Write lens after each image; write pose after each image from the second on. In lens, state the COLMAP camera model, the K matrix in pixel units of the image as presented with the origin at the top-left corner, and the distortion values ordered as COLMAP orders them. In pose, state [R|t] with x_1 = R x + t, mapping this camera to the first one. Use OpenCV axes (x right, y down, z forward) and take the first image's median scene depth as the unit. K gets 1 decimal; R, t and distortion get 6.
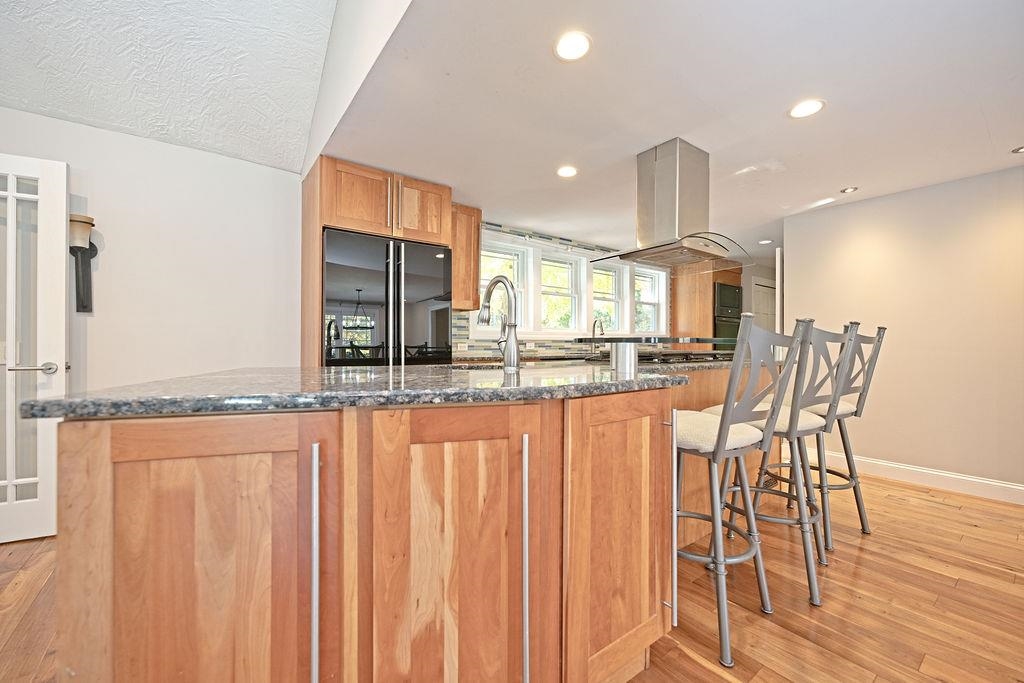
lens RADIAL K [[414.3, 0, 508.9], [0, 414.3, 342.9], [0, 0, 1]] dist [-0.000469, 0.003104]
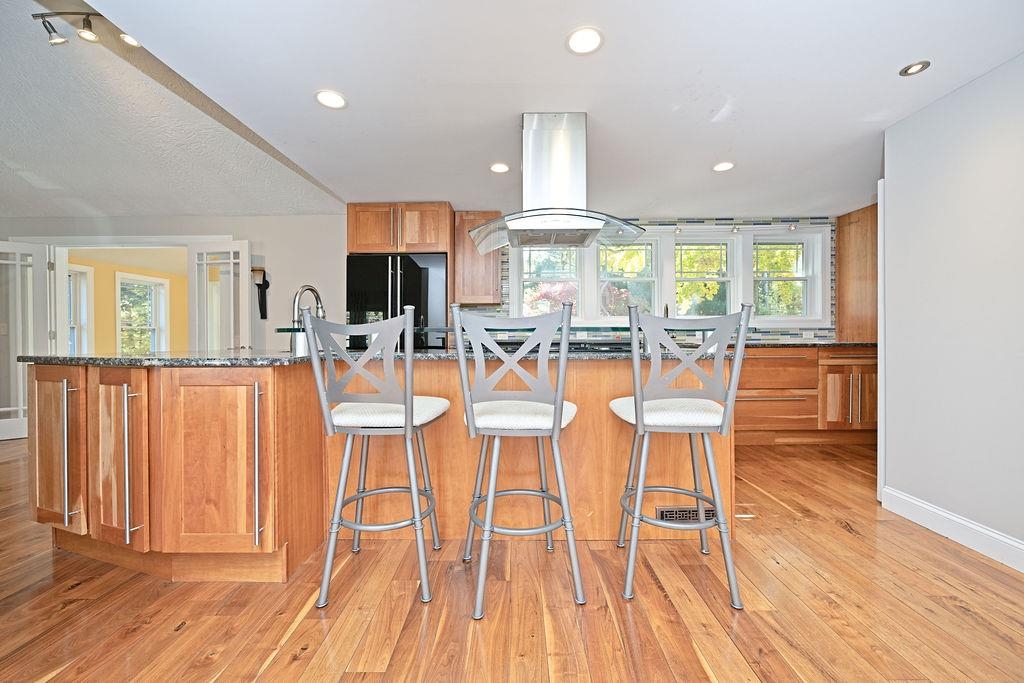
lens RADIAL K [[414.3, 0, 513.0], [0, 414.3, 337.6], [0, 0, 1]] dist [-0.000469, 0.003104]
pose [[0.790428, -0.004653, -0.612538, 0.976871], [0.008748, 0.999955, 0.003694, 0.010518], [0.612493, -0.008278, 0.790433, 0.239864]]
